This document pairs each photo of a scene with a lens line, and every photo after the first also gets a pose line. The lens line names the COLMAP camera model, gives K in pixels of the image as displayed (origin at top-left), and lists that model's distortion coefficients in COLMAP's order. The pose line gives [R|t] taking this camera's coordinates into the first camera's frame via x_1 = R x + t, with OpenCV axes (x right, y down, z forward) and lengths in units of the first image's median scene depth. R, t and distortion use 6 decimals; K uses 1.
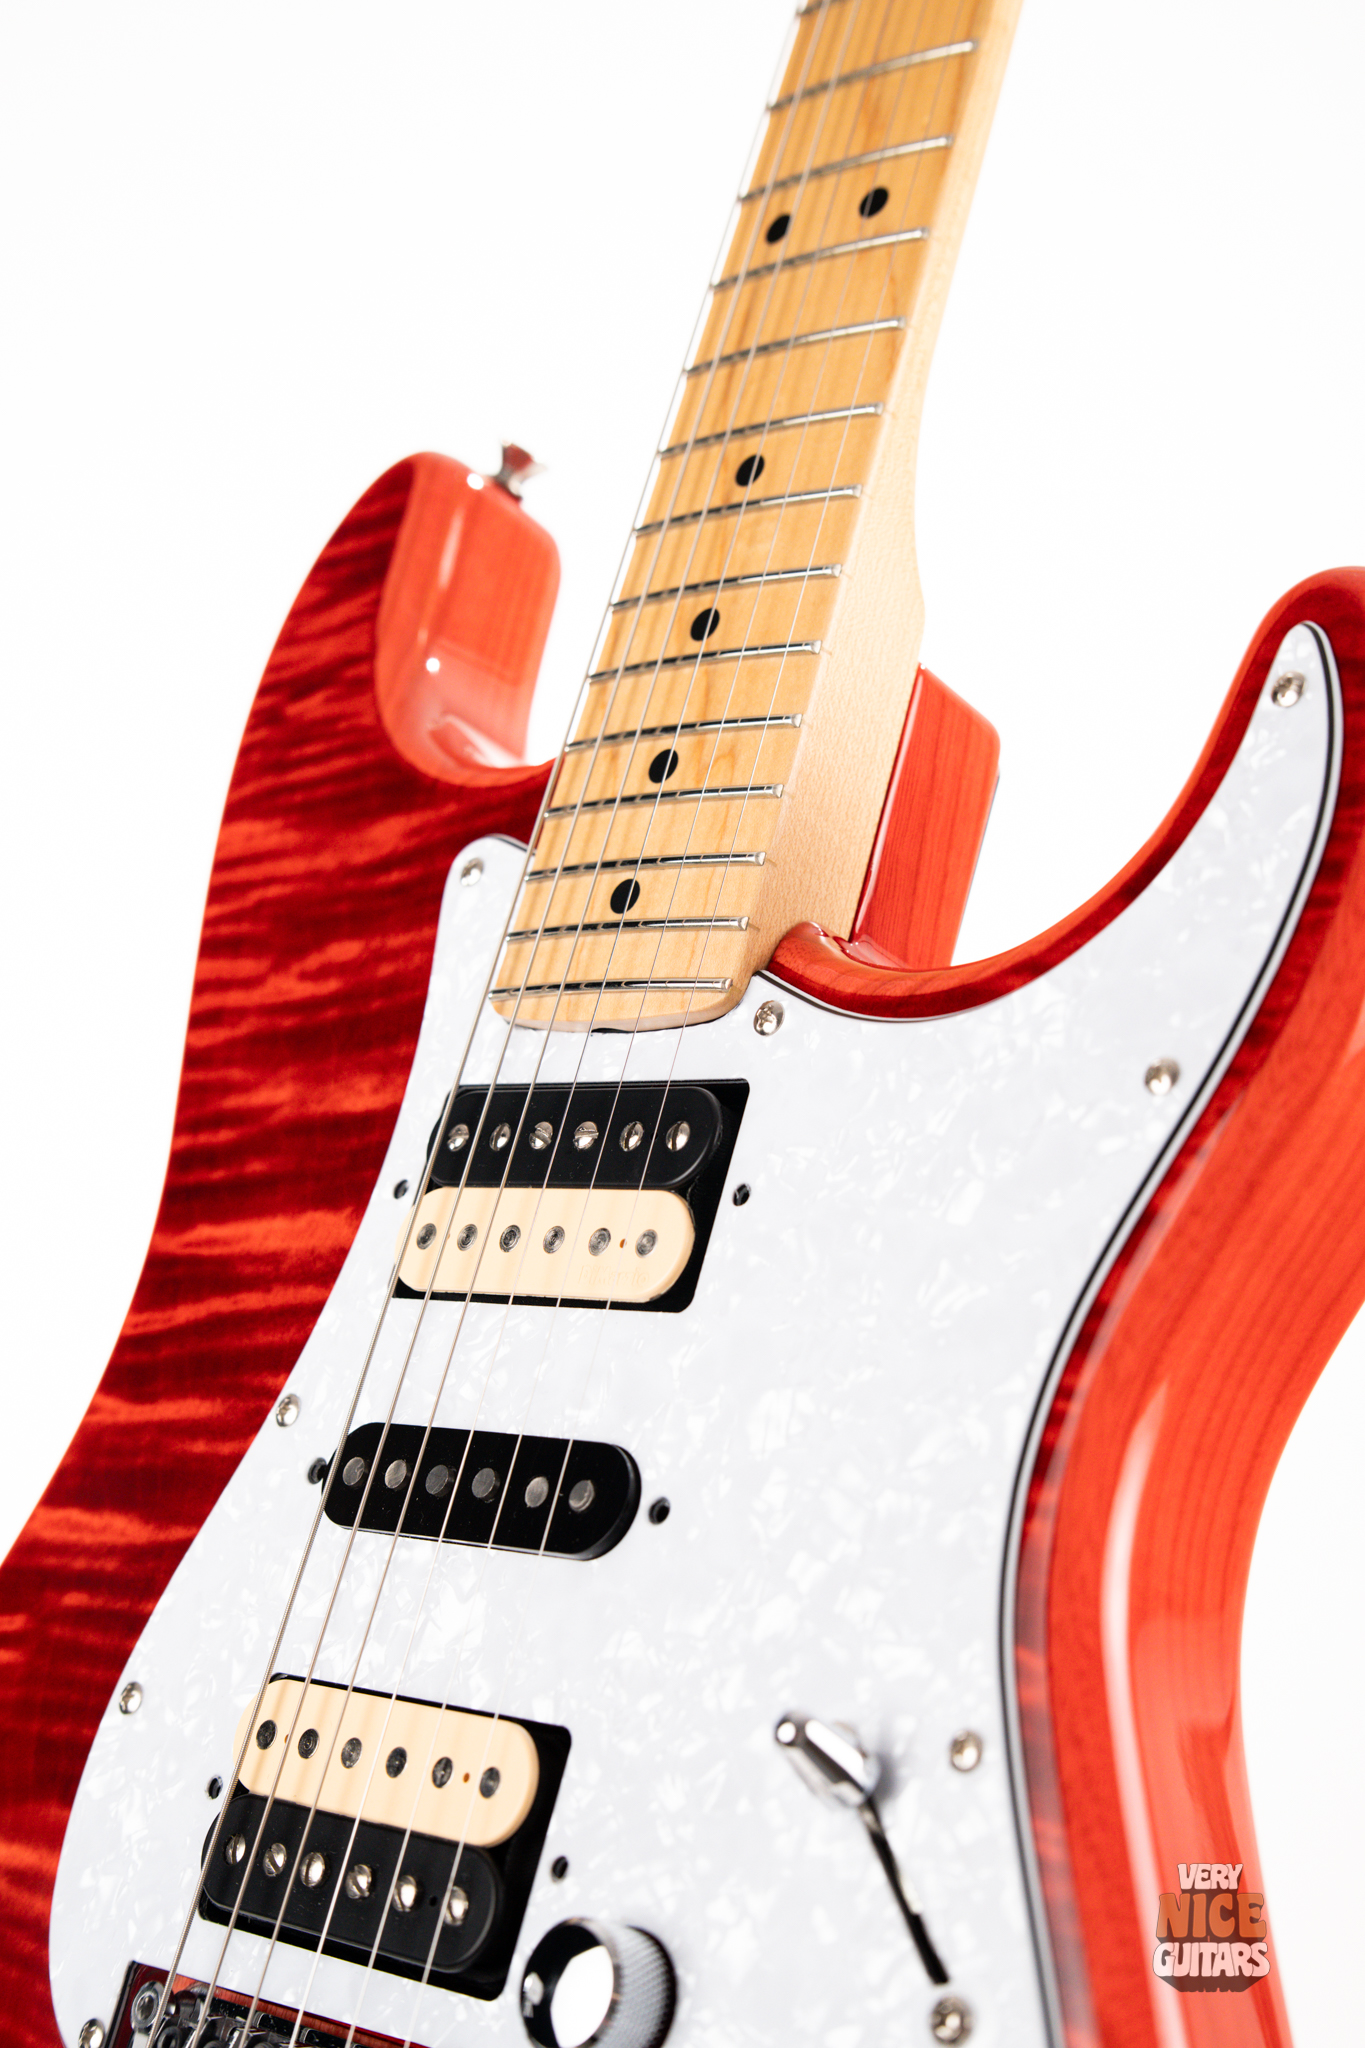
lens RADIAL K [[2871.4, 0, 682.5], [0, 2871.4, 1024.0], [0, 0, 1]] dist [0.094050, -0.310916]
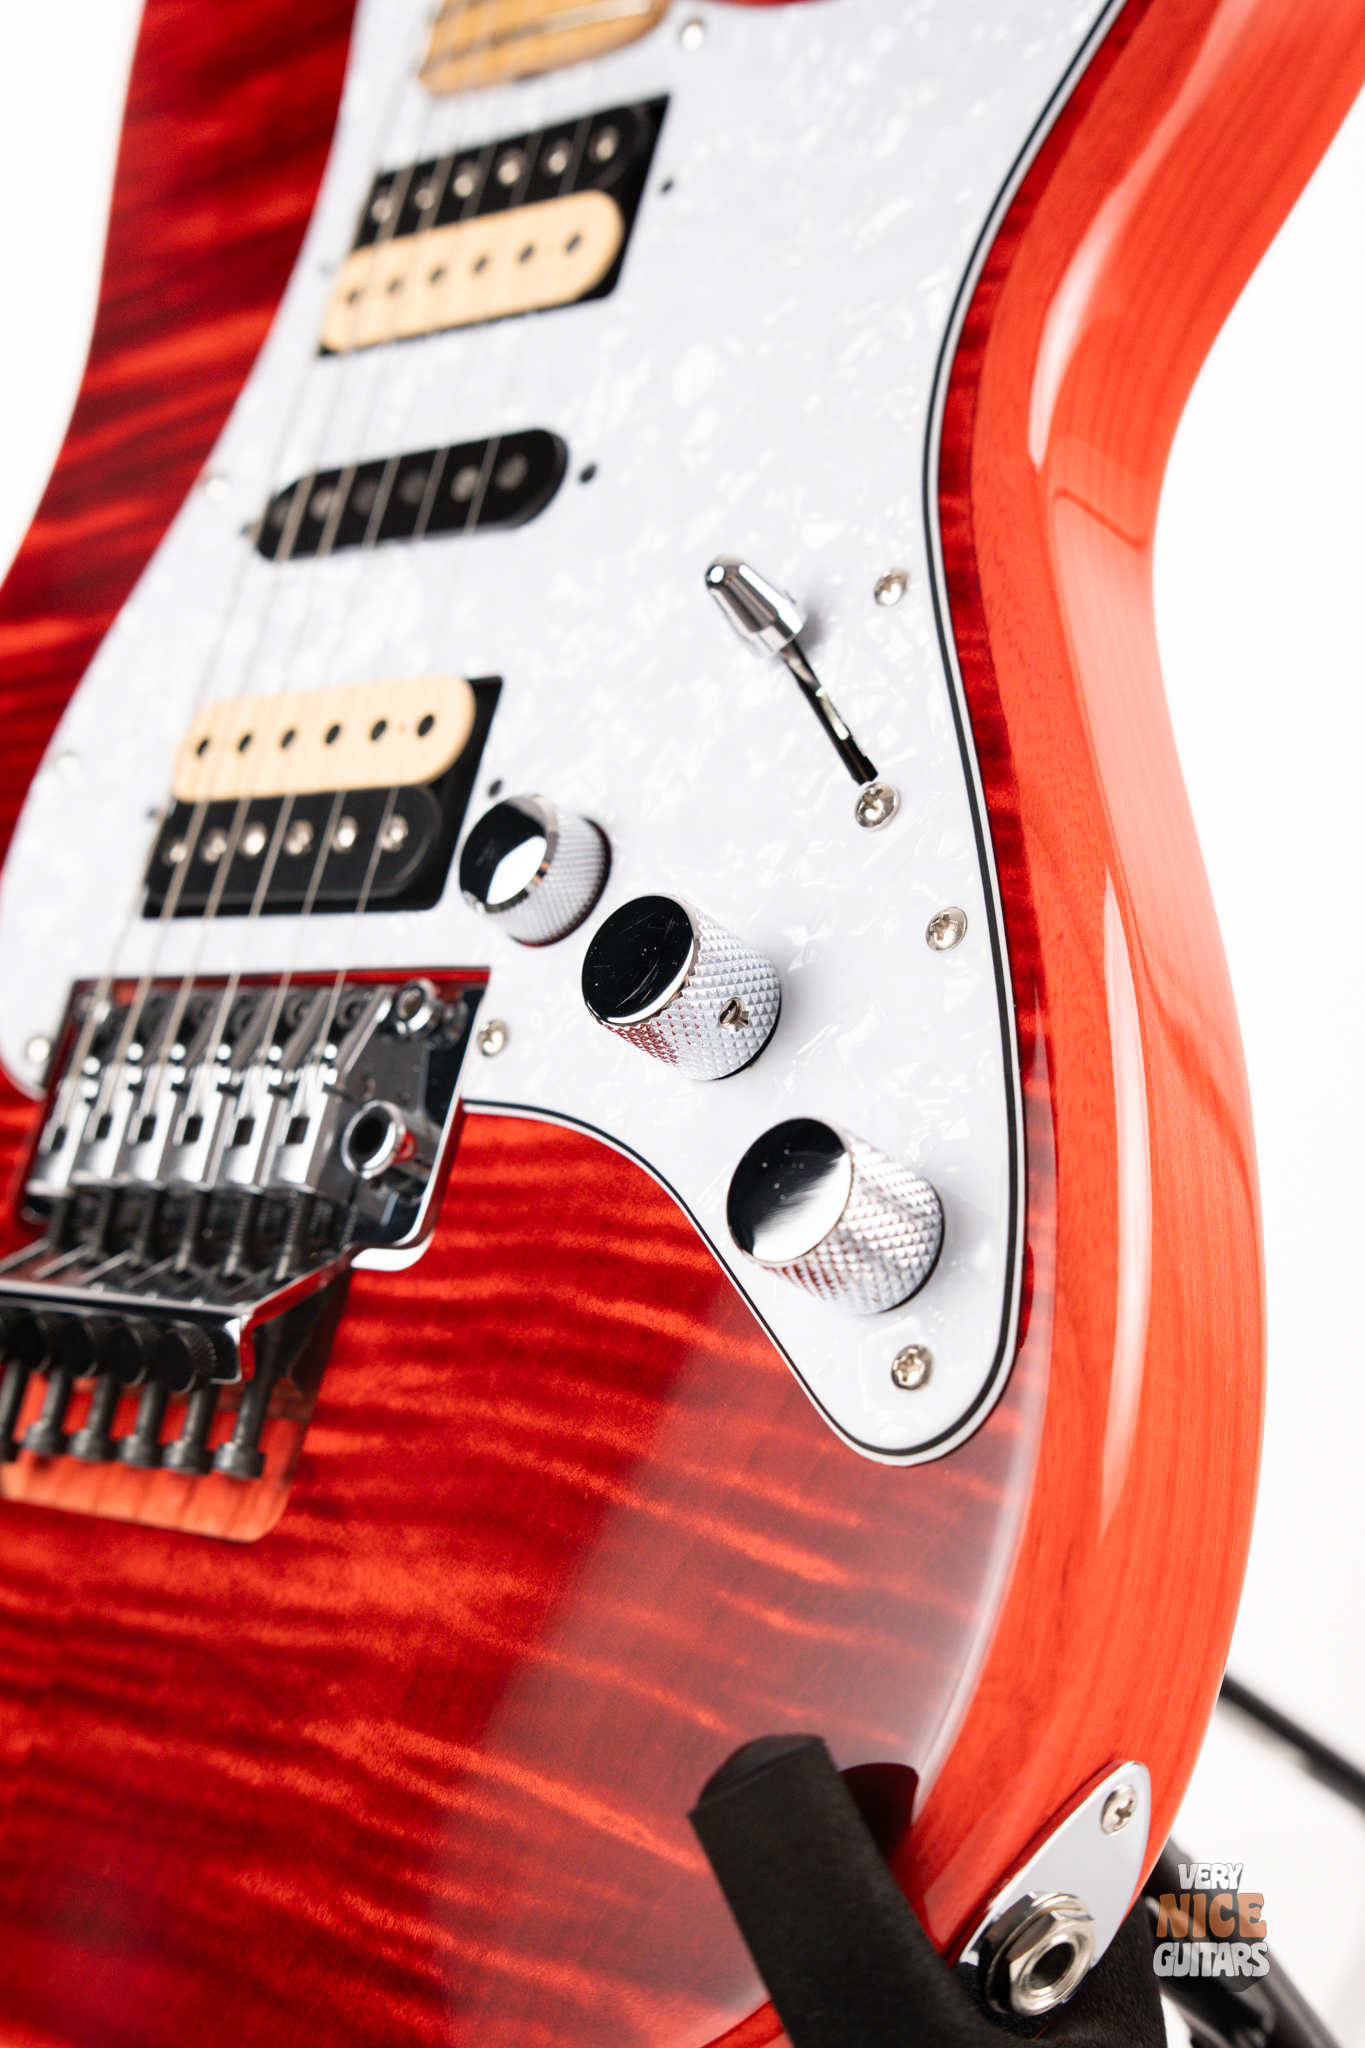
lens RADIAL K [[2871.4, 0, 682.5], [0, 2871.4, 1024.0], [0, 0, 1]] dist [0.094050, -0.310916]
pose [[0.999339, -0.005888, 0.035884, -0.010856], [0.003923, 0.998501, 0.054587, 0.269399], [-0.036151, -0.054410, 0.997864, -0.024824]]
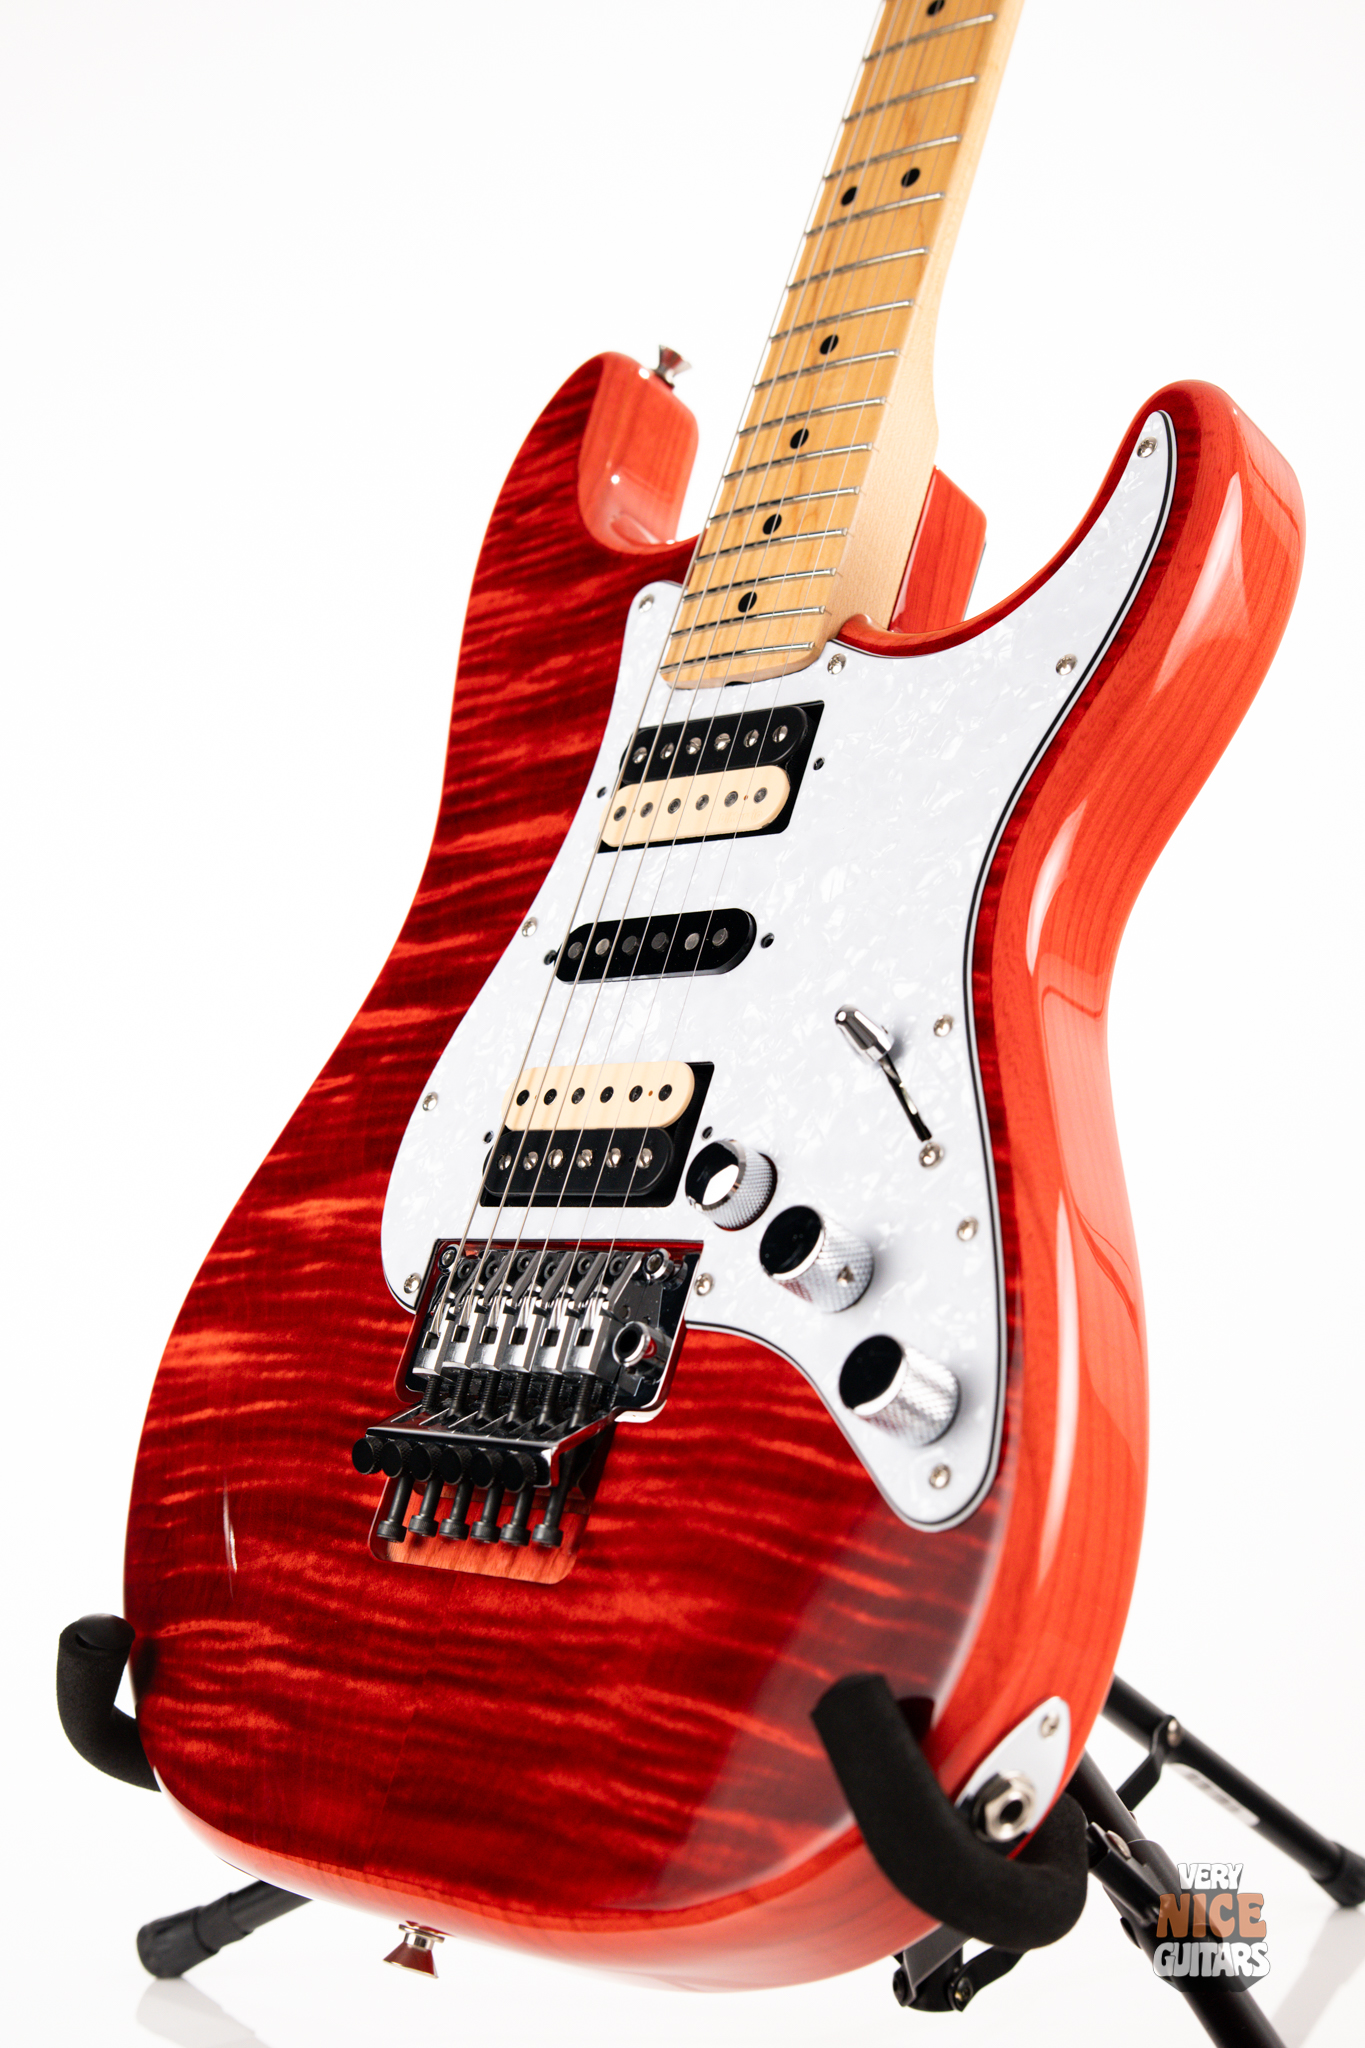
lens RADIAL K [[2871.4, 0, 682.5], [0, 2871.4, 1024.0], [0, 0, 1]] dist [0.094050, -0.310916]
pose [[0.999685, 0.014691, -0.020372, -0.019685], [-0.015272, 0.999473, -0.028643, 0.232839], [0.019941, 0.028945, 0.999382, -0.584100]]
